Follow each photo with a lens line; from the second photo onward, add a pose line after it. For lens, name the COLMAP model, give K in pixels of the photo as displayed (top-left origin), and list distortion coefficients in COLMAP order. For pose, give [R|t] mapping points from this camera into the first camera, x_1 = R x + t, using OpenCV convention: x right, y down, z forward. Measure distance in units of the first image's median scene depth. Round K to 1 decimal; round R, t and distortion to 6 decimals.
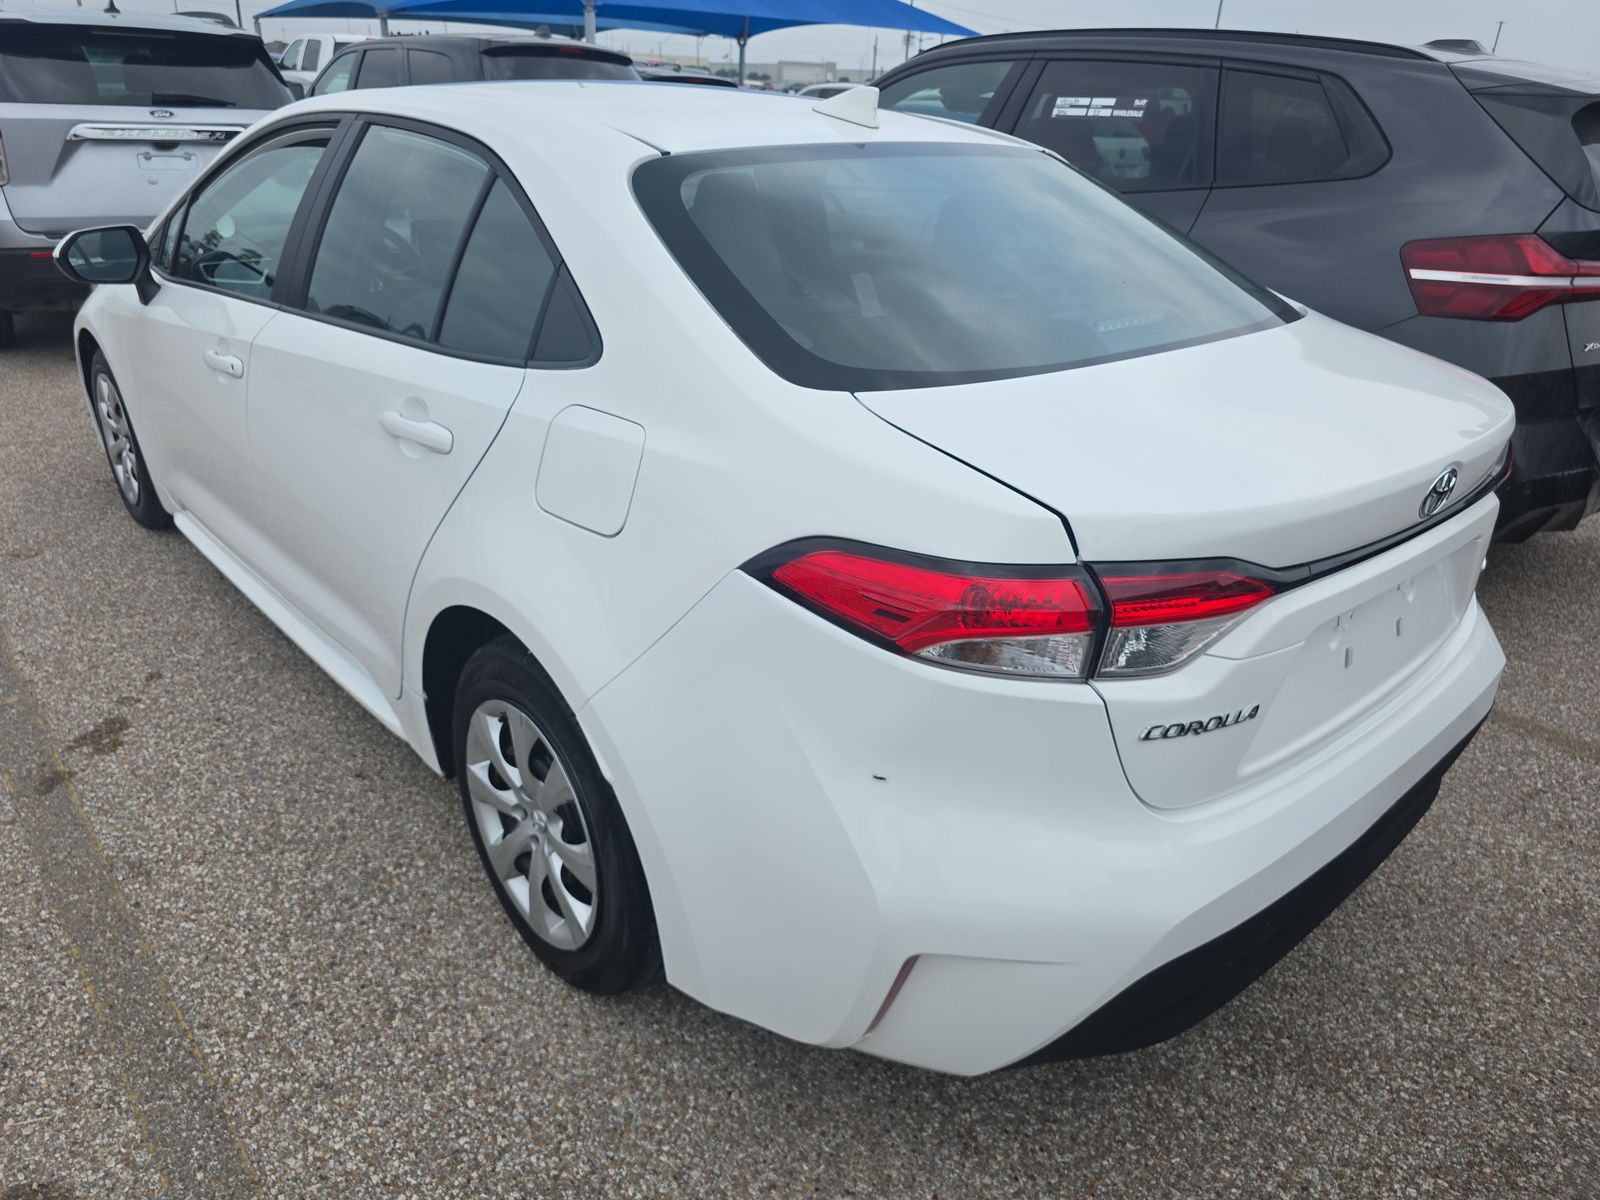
lens RADIAL K [[1087.5, 0, 795.3], [0, 1087.5, 583.6], [0, 0, 1]] dist [0.024787, -0.029245]
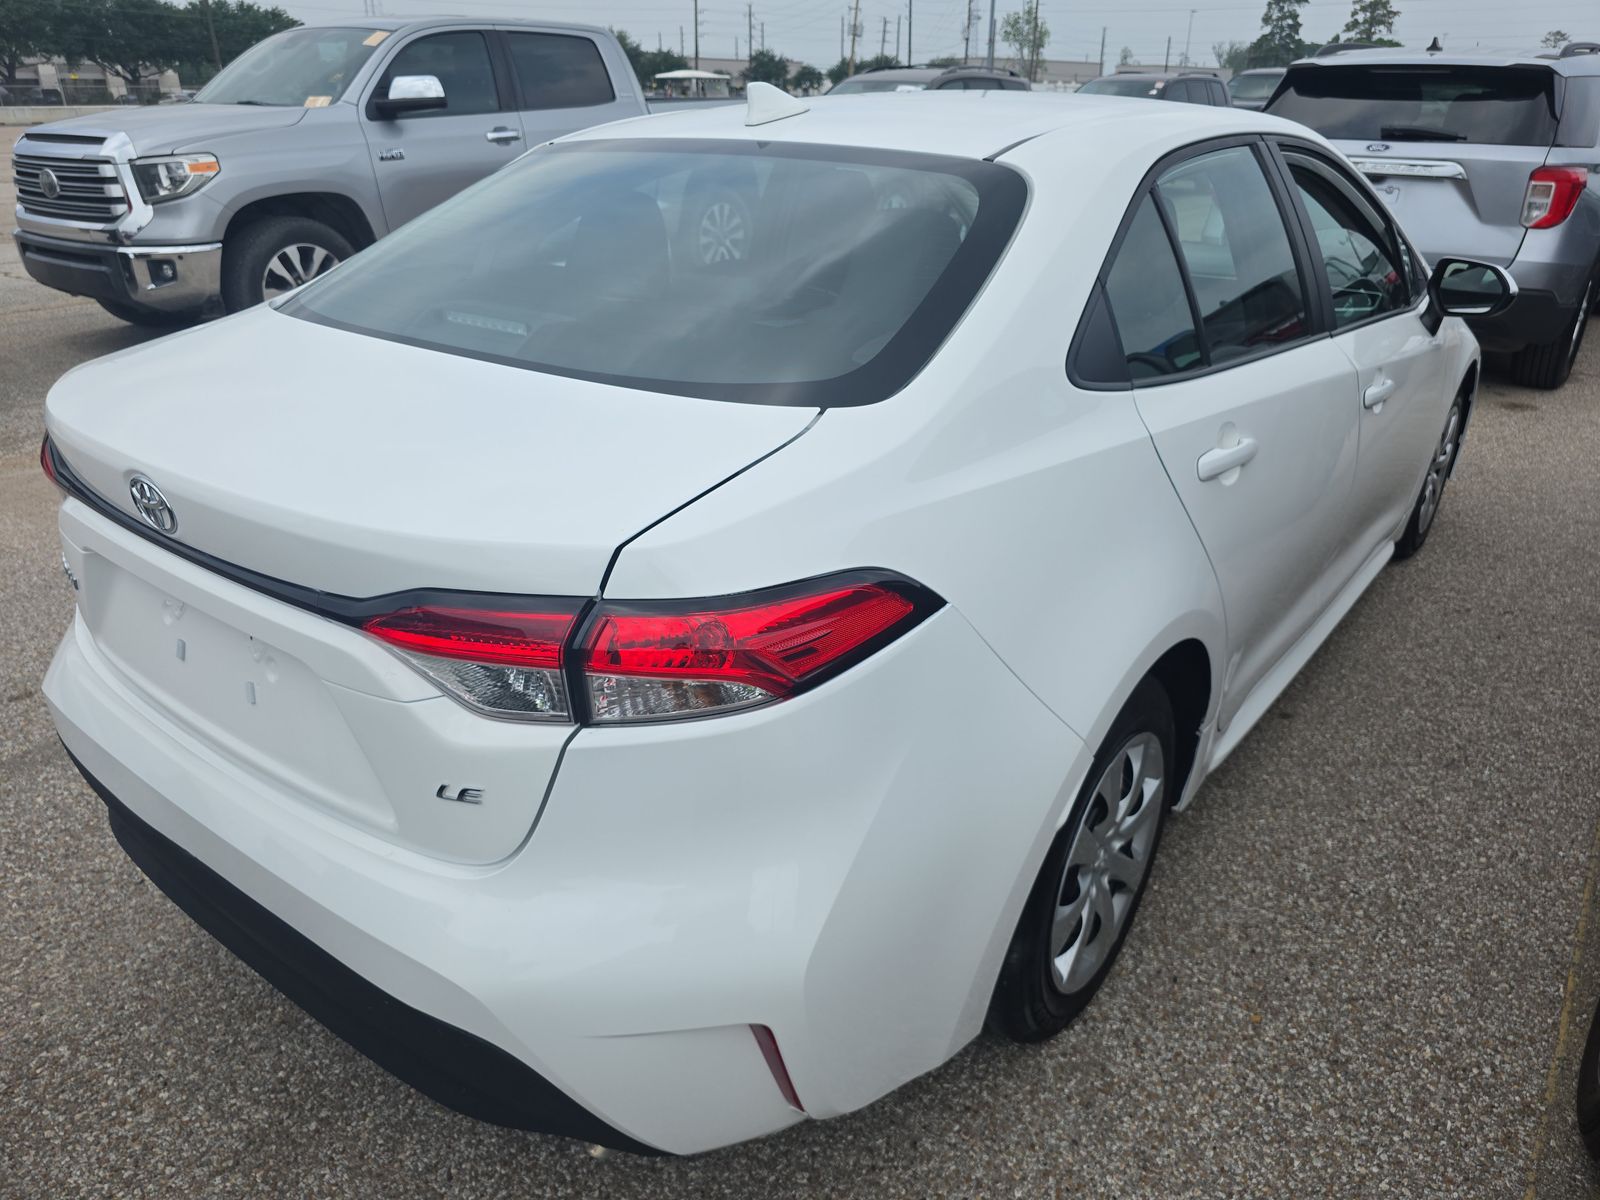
lens RADIAL K [[1116.2, 0, 833.7], [0, 1116.2, 605.7], [0, 0, 1]] dist [0.022345, -0.032685]
pose [[0.205444, 0.375981, -0.903566, 1.094612], [-0.406930, 0.872482, 0.270523, -0.339786], [0.890056, 0.312111, 0.332245, 0.856801]]
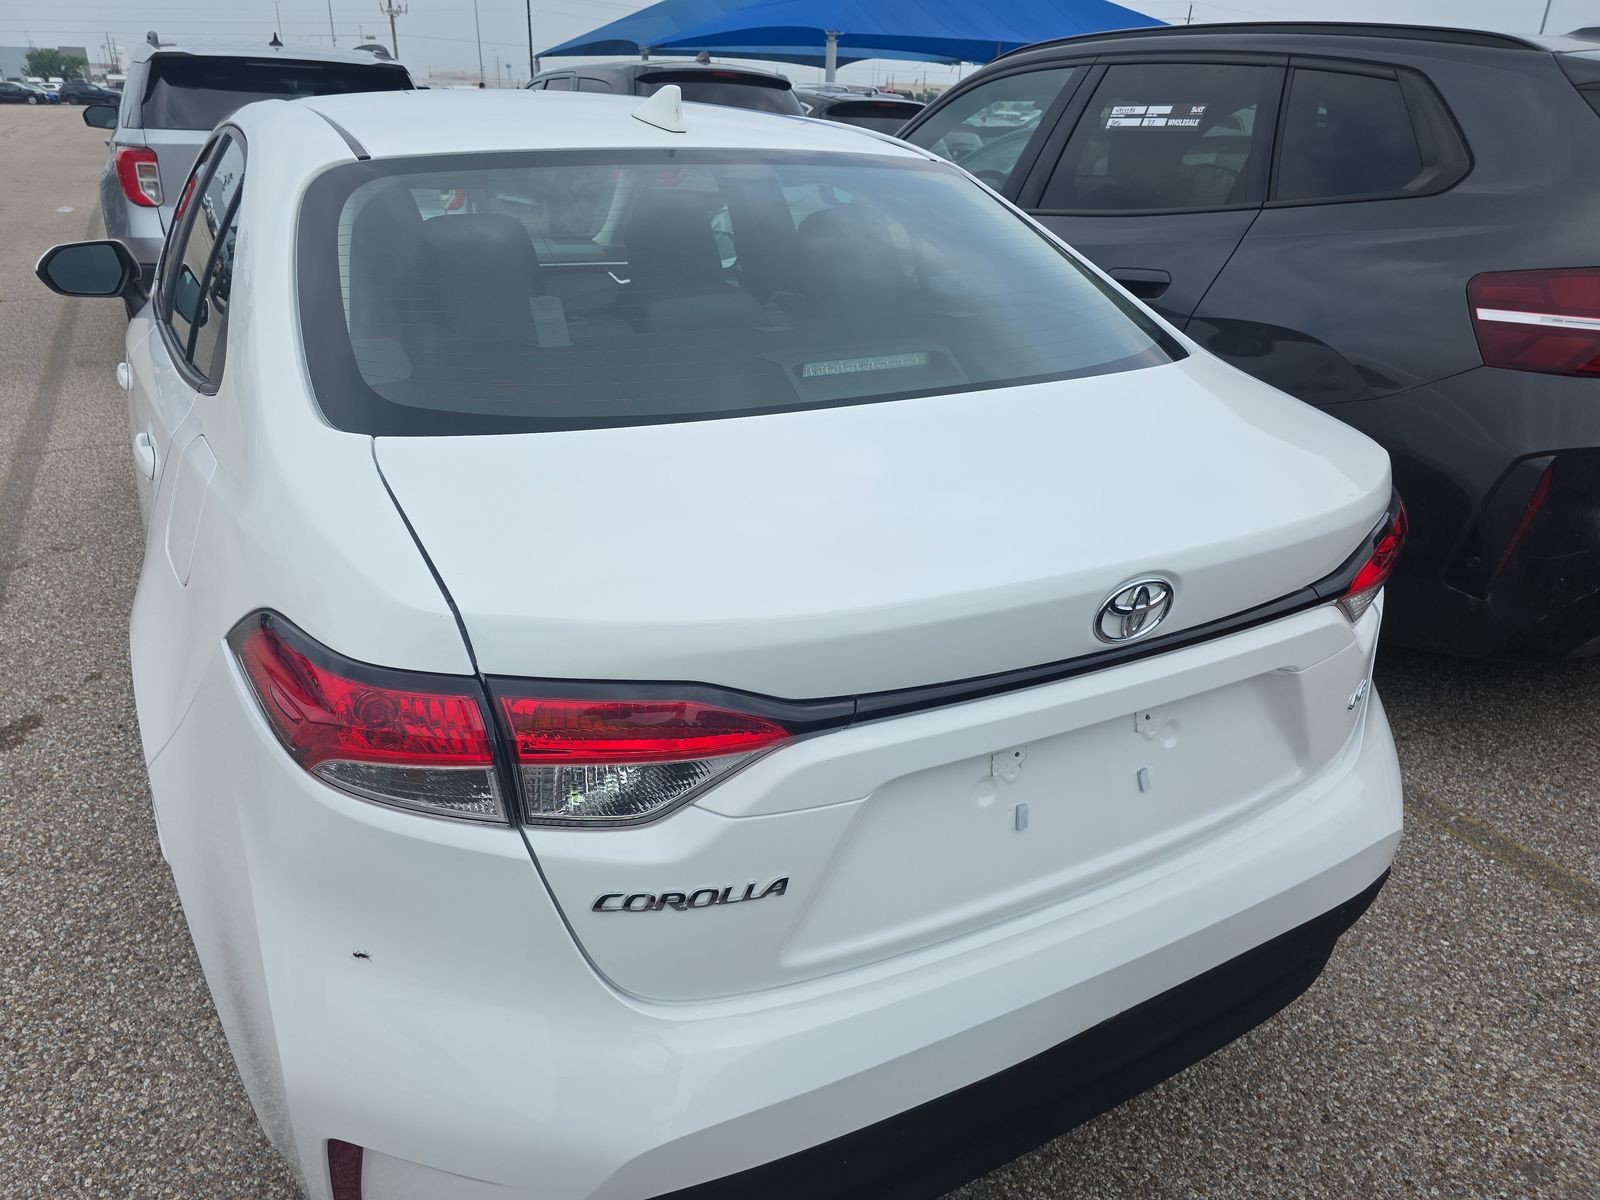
lens RADIAL K [[1086.6, 0, 800.0], [0, 1086.6, 600.0], [0, 0, 1]] dist [0.028333, -0.030817]
pose [[0.976483, 0.074625, -0.202265, 0.364150], [-0.076608, 0.997059, -0.001980, -0.050008], [0.201523, 0.017429, 0.979329, 0.170761]]
